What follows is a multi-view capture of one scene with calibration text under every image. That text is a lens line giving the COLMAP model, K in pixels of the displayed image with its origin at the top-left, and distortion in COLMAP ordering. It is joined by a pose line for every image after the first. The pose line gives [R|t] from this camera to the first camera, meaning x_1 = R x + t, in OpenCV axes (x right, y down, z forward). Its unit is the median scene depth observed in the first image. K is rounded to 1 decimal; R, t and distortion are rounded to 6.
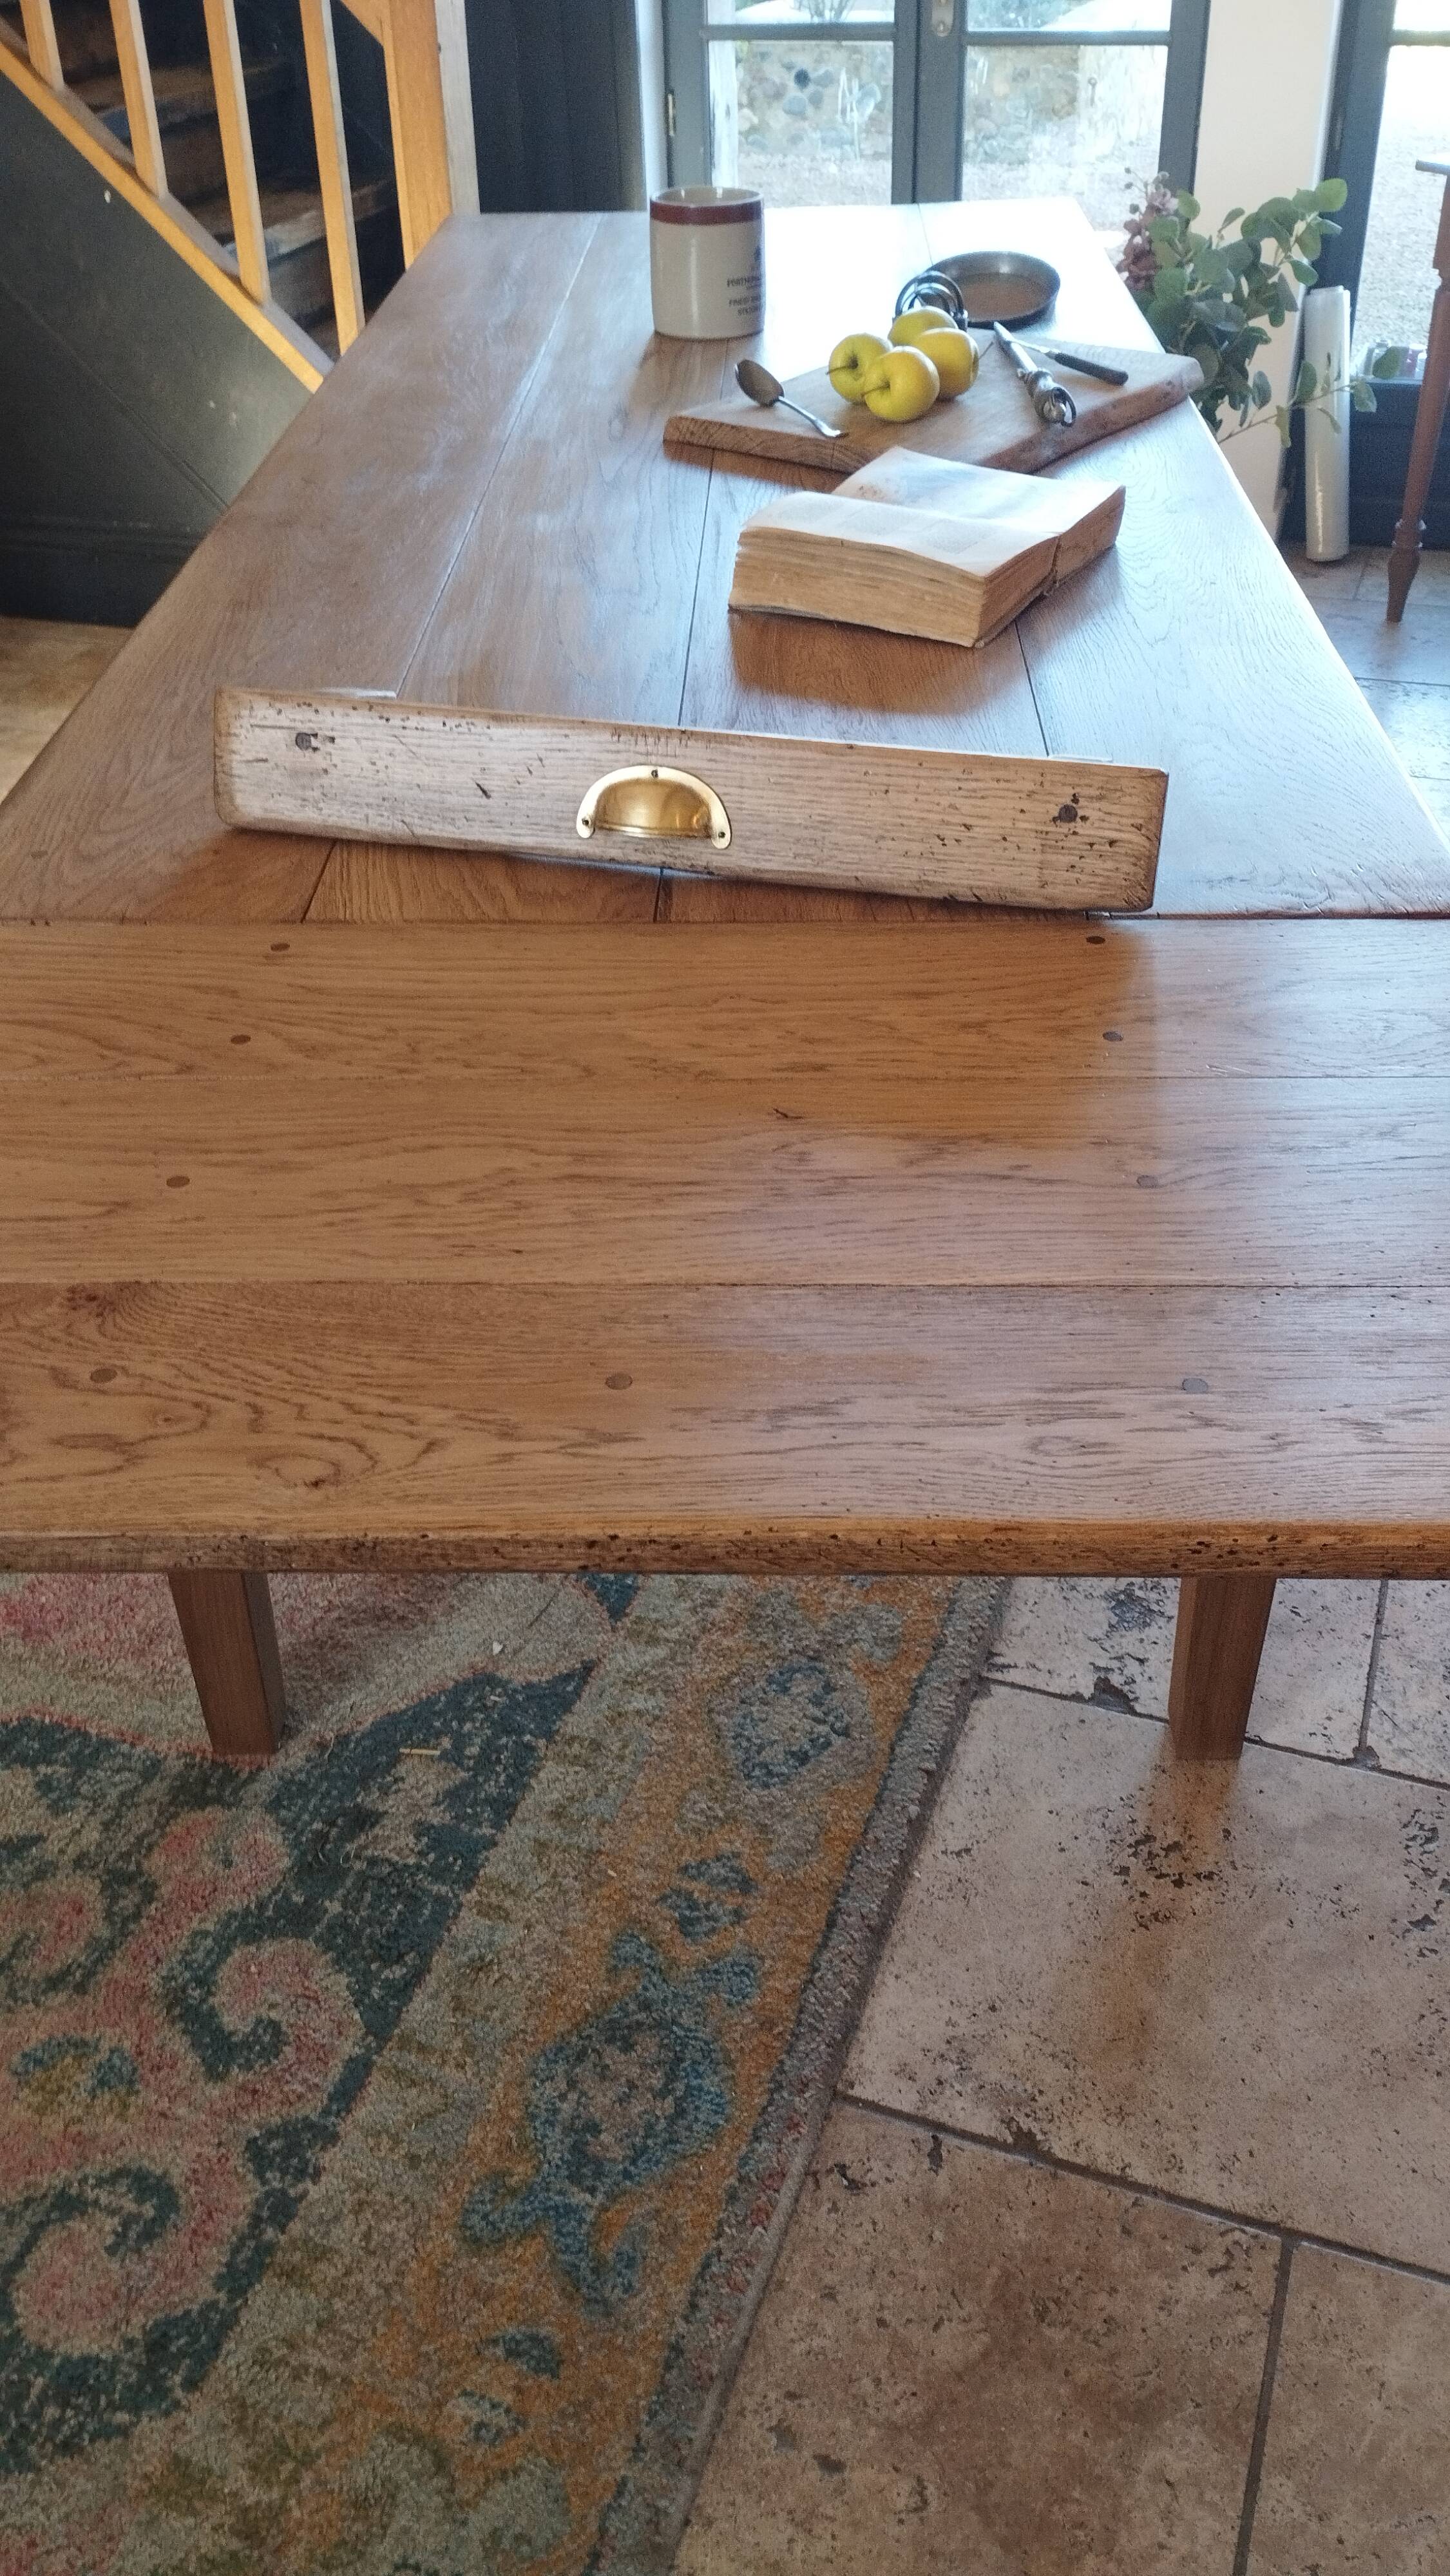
lens RADIAL K [[2160.4, 0, 714.6], [0, 2160.4, 1301.2], [0, 0, 1]] dist [0.070818, -0.086797]
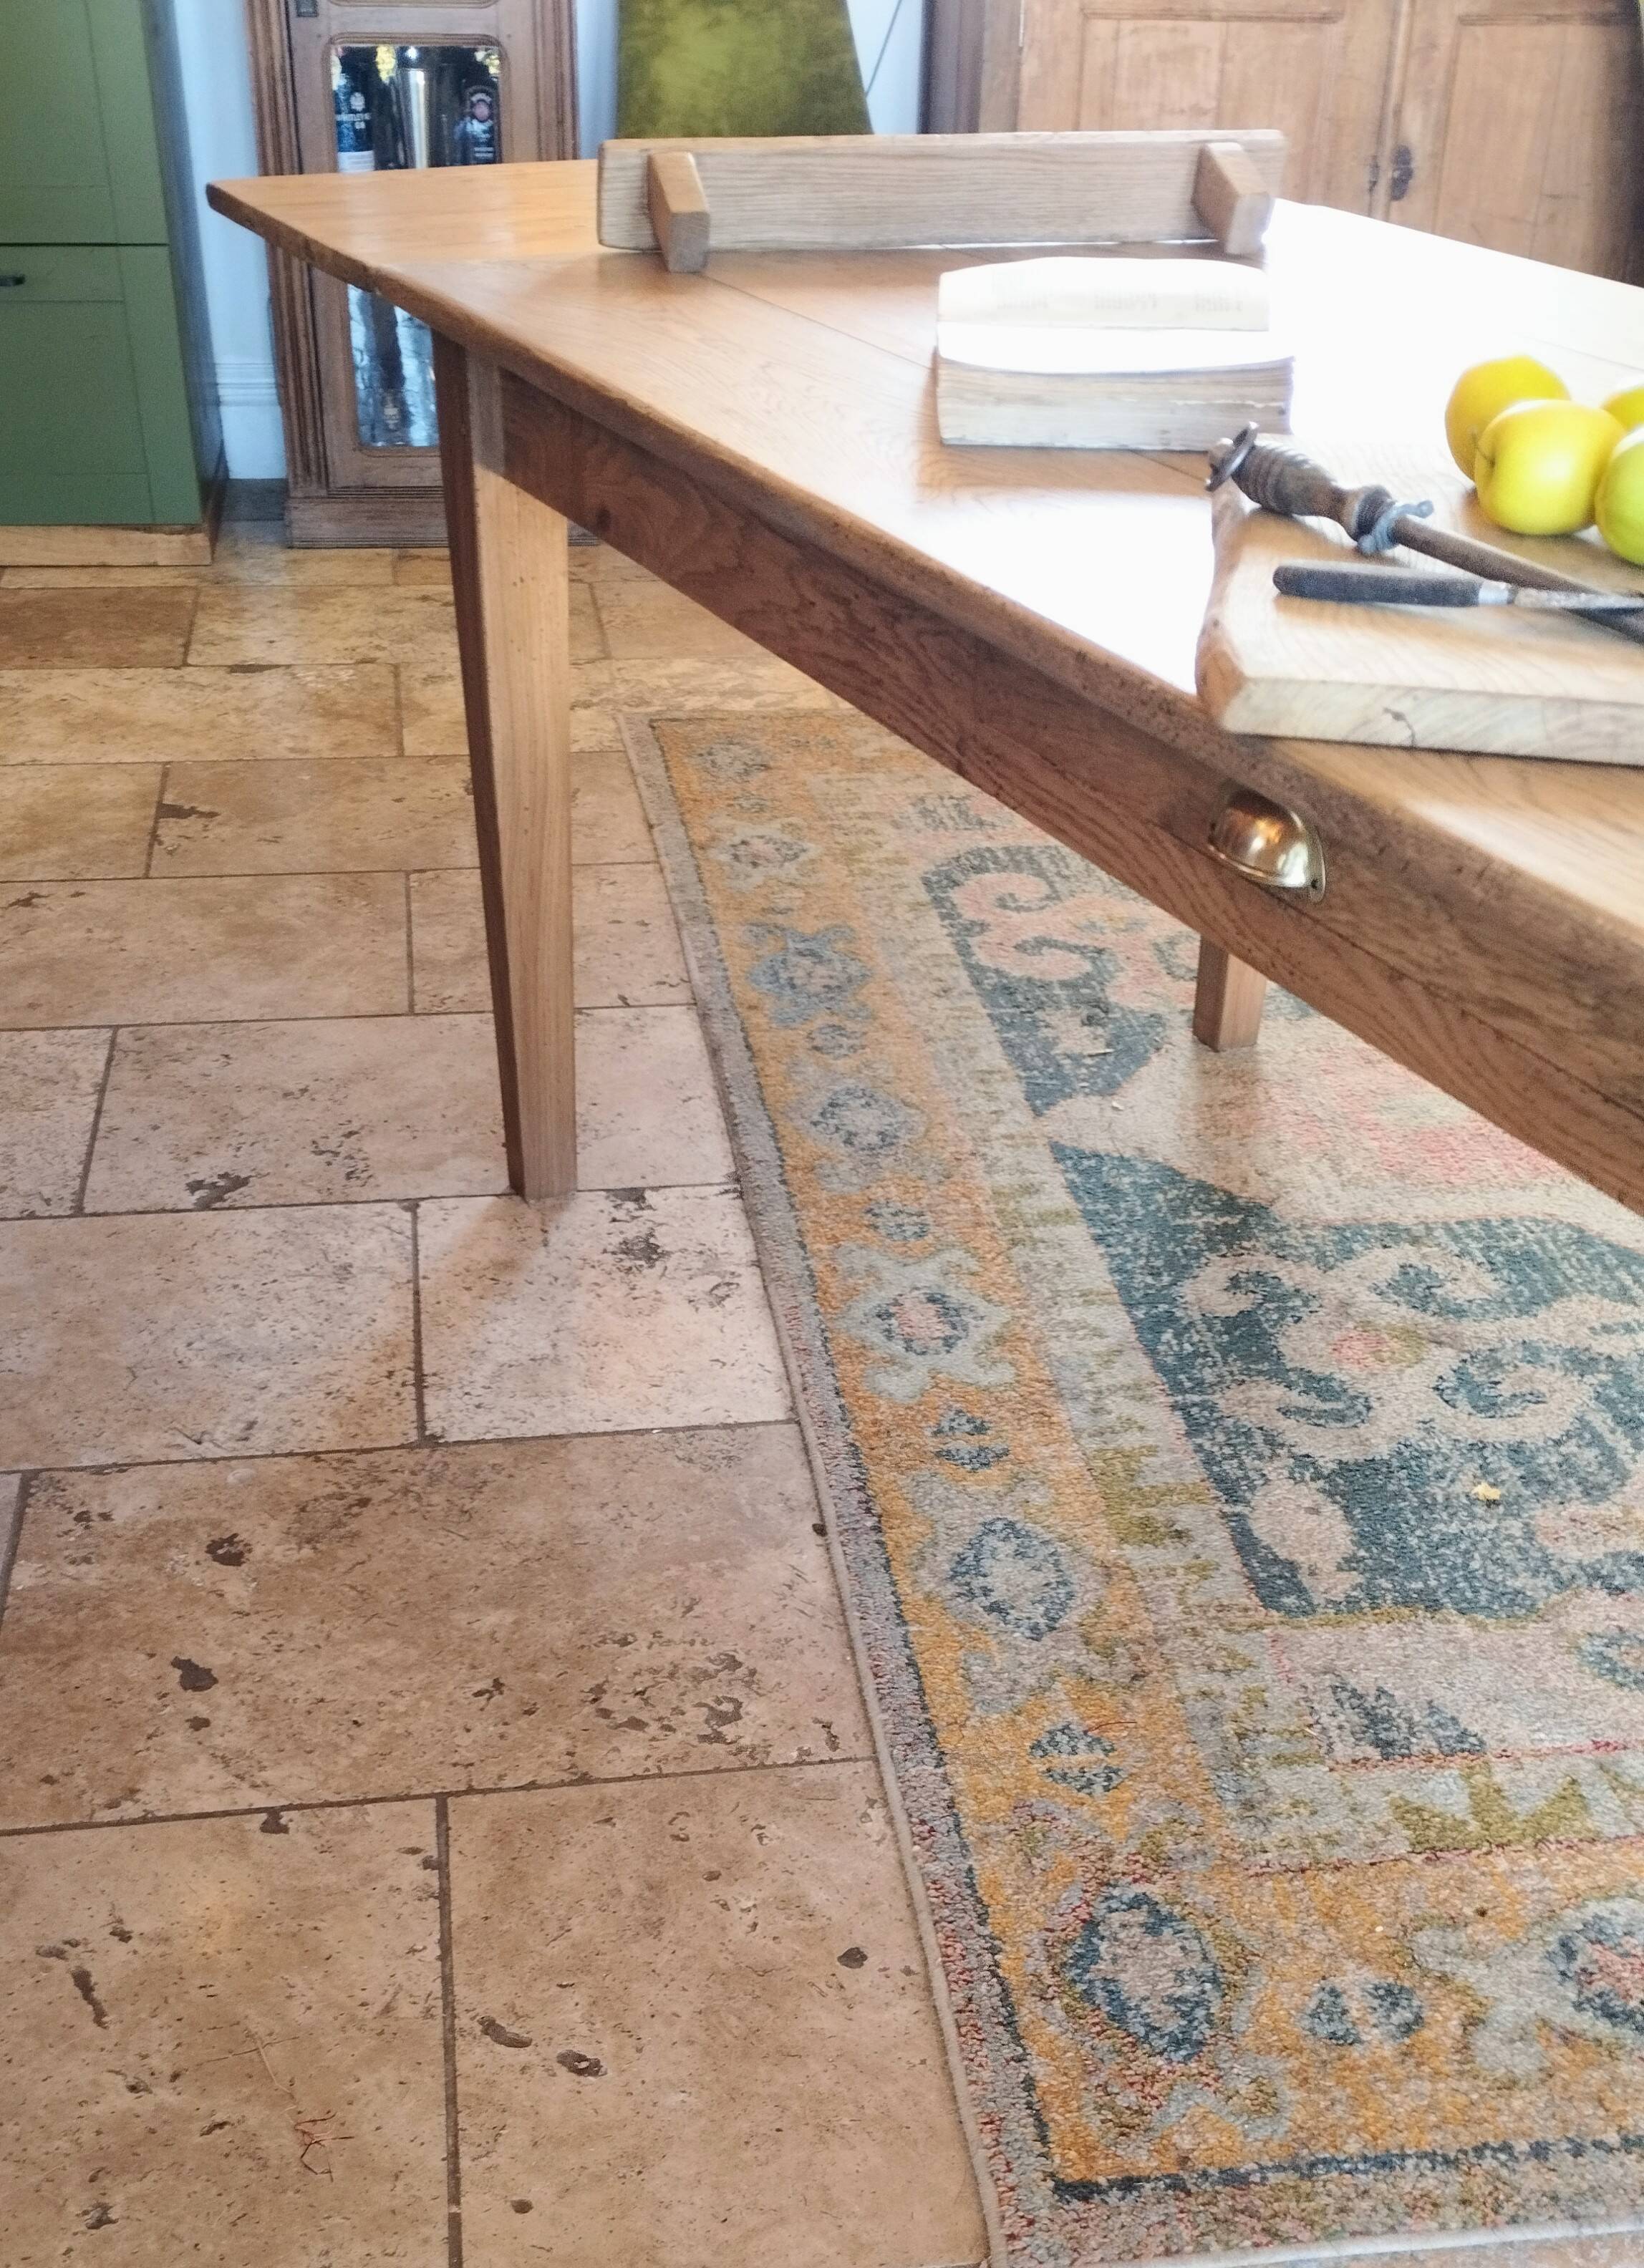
lens RADIAL K [[2438.0, 0, 826.3], [0, 2438.0, 1456.7], [0, 0, 1]] dist [0.046278, 0.000000]
pose [[-0.883786, 0.267397, -0.383955, 0.643166], [-0.273827, 0.369811, 0.887839, -0.969877], [0.379397, 0.889797, -0.253613, 1.543403]]
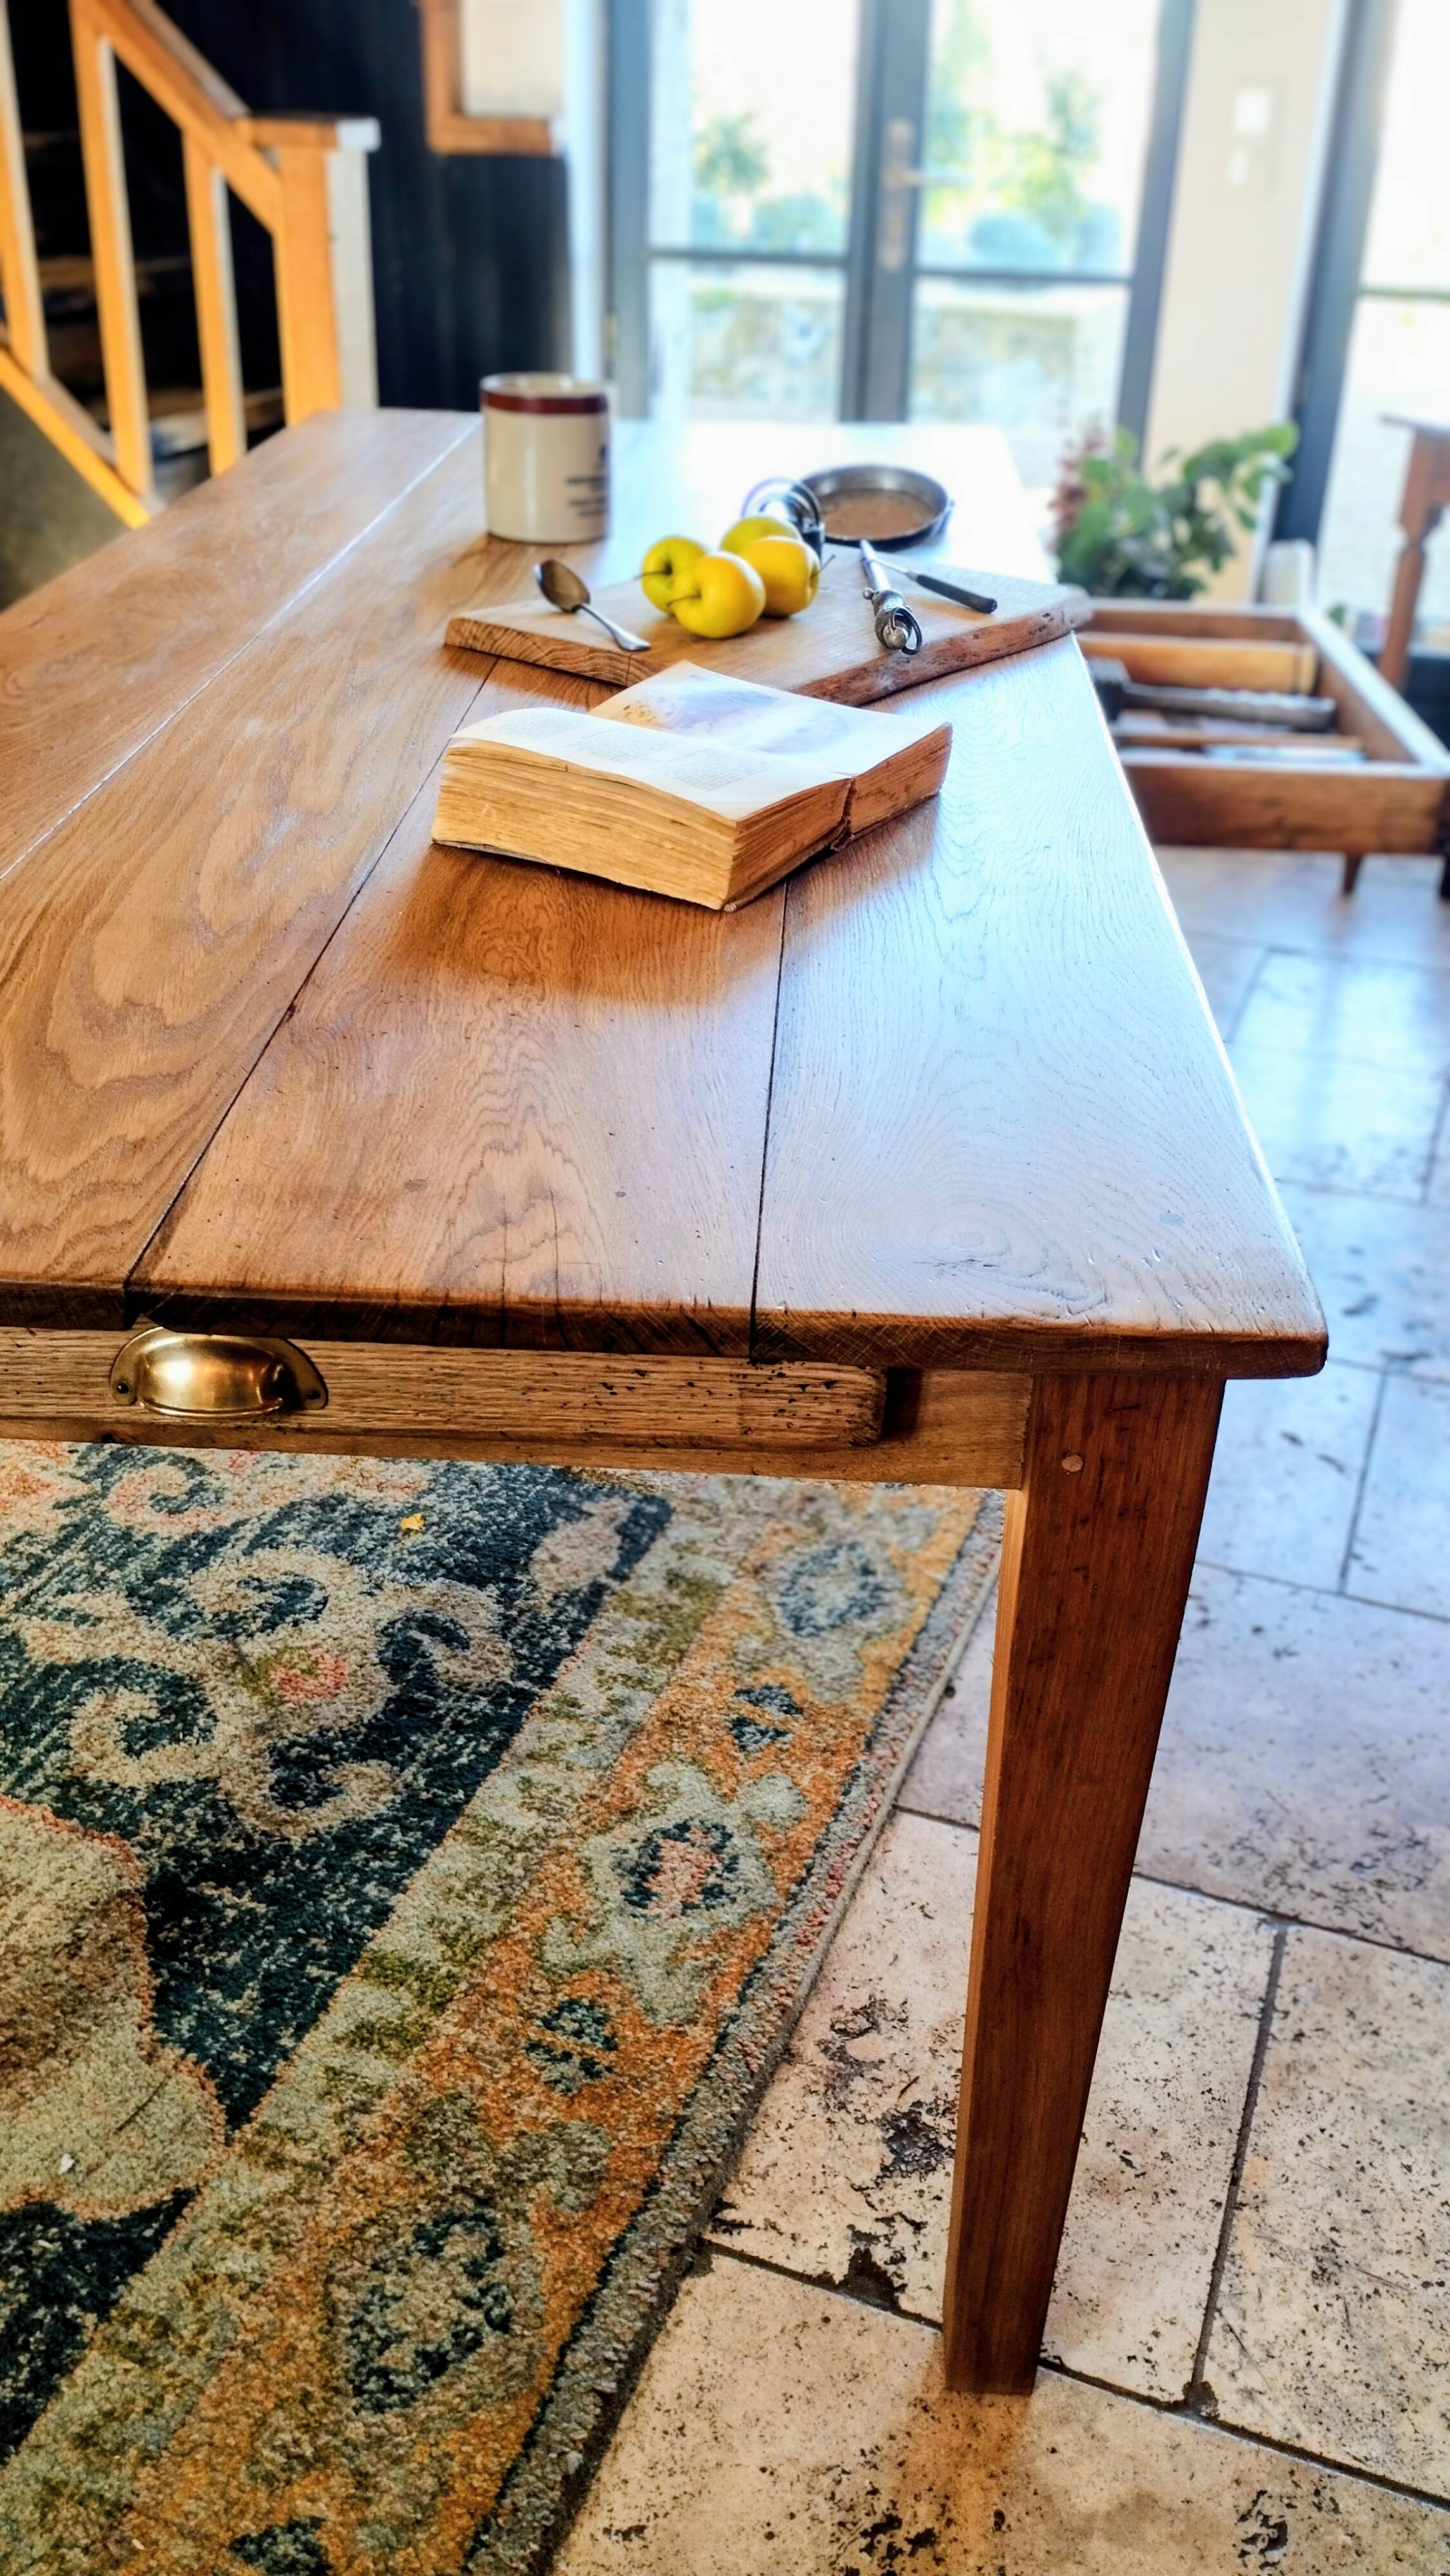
lens RADIAL K [[2160.4, 0, 722.3], [0, 2160.4, 1303.1], [0, 0, 1]] dist [0.070818, -0.086797]
pose [[0.998500, 0.054457, 0.005626, 0.113214], [-0.053661, 0.993886, -0.096490, -0.080693], [-0.010846, 0.096043, 0.995318, 0.227063]]
